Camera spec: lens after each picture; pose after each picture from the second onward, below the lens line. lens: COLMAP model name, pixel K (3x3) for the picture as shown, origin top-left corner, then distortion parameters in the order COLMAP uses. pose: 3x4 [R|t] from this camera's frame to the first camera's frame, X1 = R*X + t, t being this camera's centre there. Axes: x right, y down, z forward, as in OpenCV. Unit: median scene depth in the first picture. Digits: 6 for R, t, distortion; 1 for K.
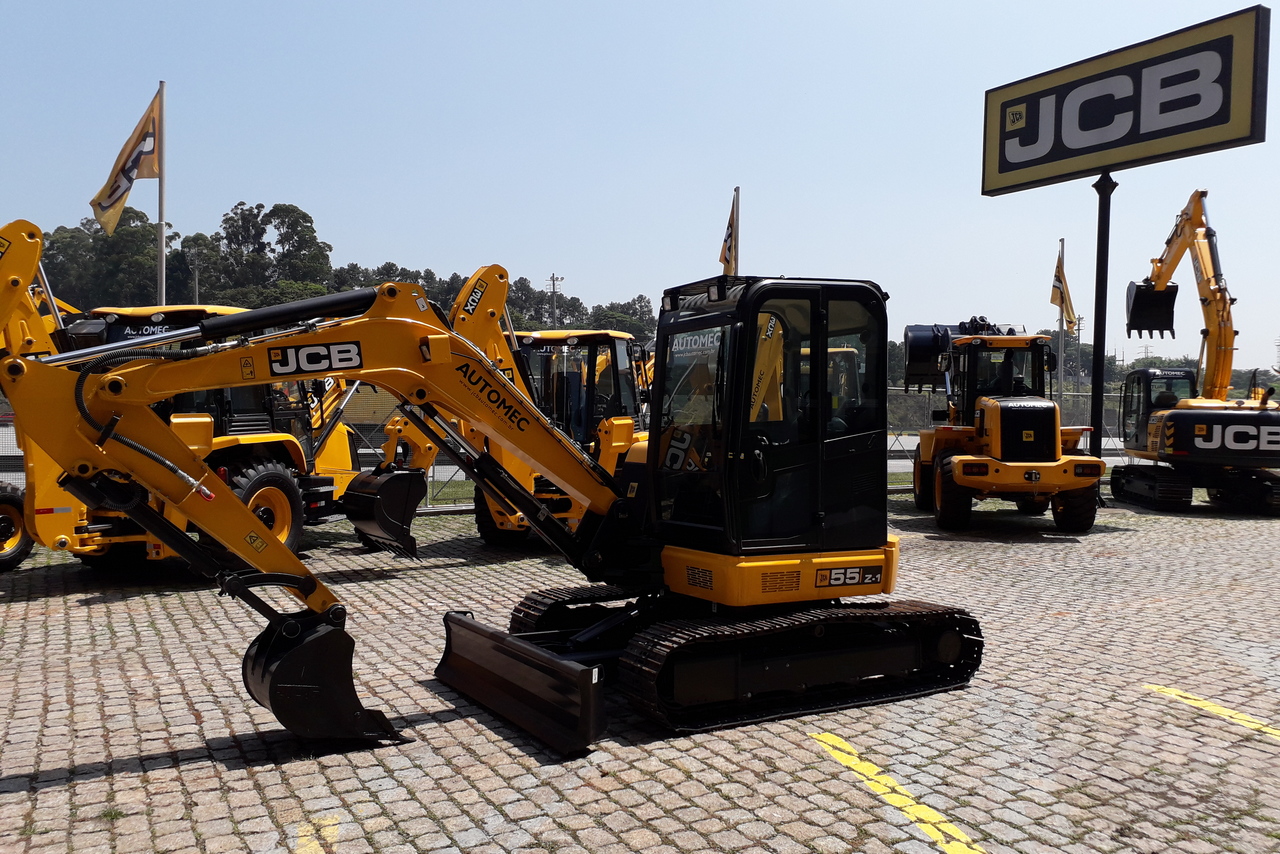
lens RADIAL K [[1001.8, 0, 640.7], [0, 1001.8, 446.2], [0, 0, 1]] dist [0.099123, -0.175291]
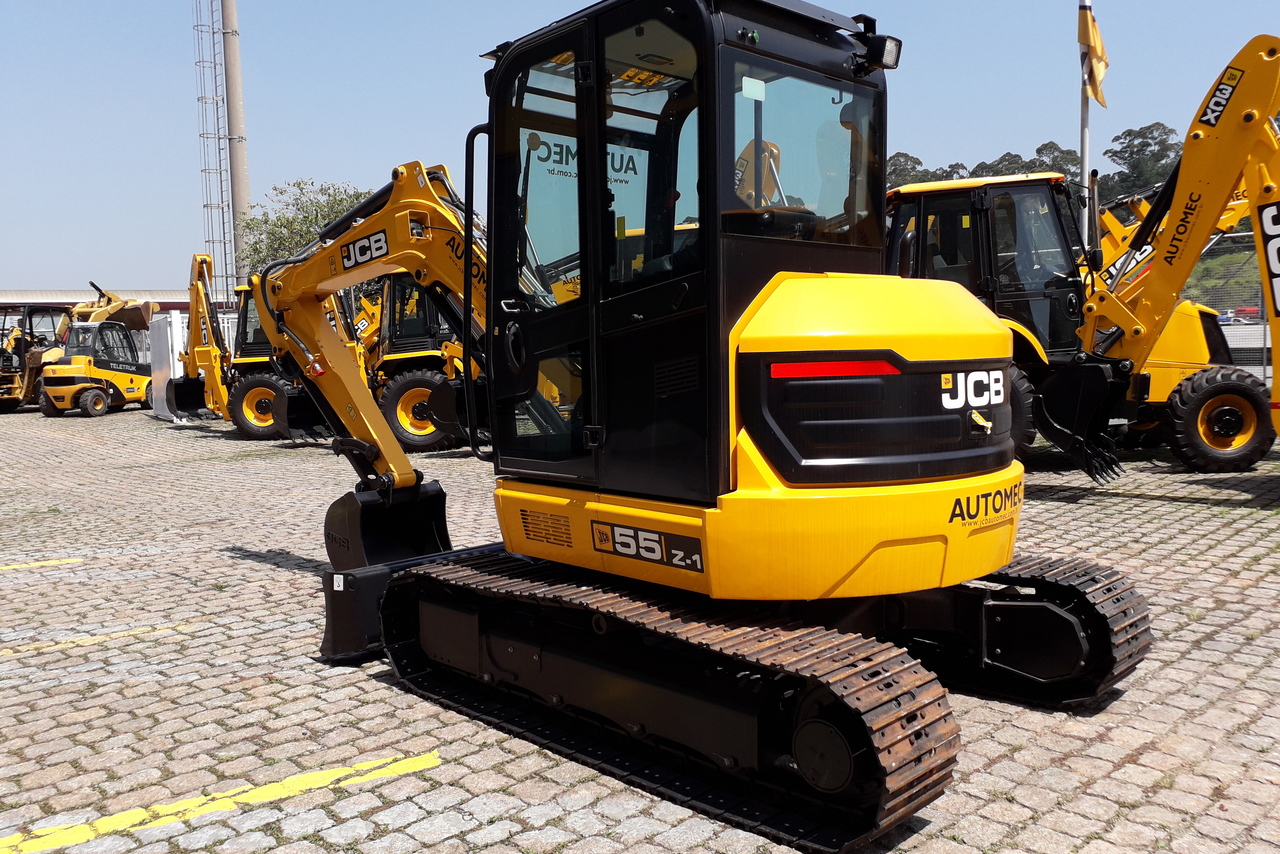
lens RADIAL K [[1014.4, 0, 640.0], [0, 1014.4, 427.0], [0, 0, 1]] dist [0.105144, -0.191171]
pose [[0.265915, 0.068344, -0.961571, 0.838662], [0.010752, 0.997211, 0.073851, 0.026504], [0.963936, -0.029977, 0.264439, 0.967362]]
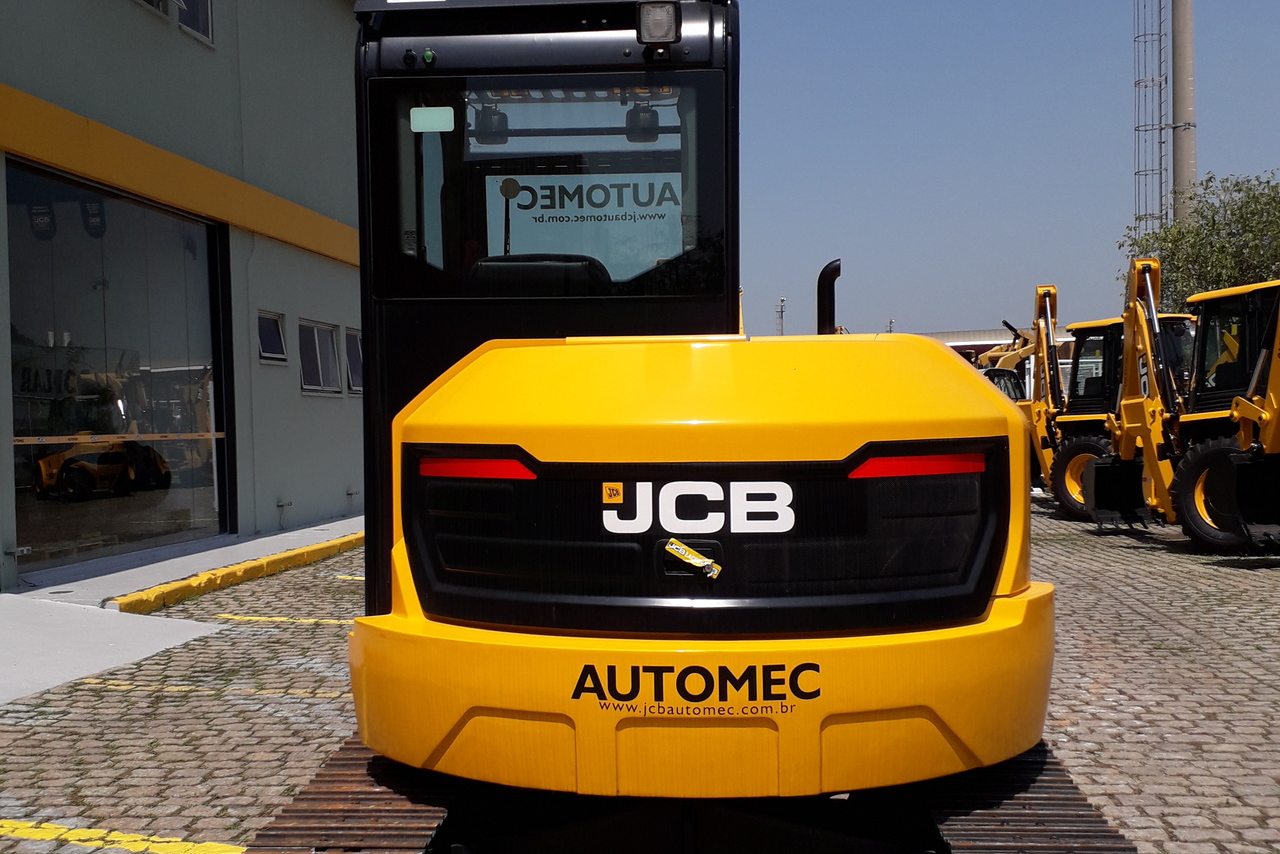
lens RADIAL K [[1338.1, 0, 640.0], [0, 1338.1, 427.0], [0, 0, 1]] dist [0.171146, -0.414837]
pose [[-0.551944, 0.013910, -0.833765, 0.751239], [0.002415, 0.999883, 0.015083, 0.010828], [0.833878, 0.006311, -0.551913, 1.624258]]
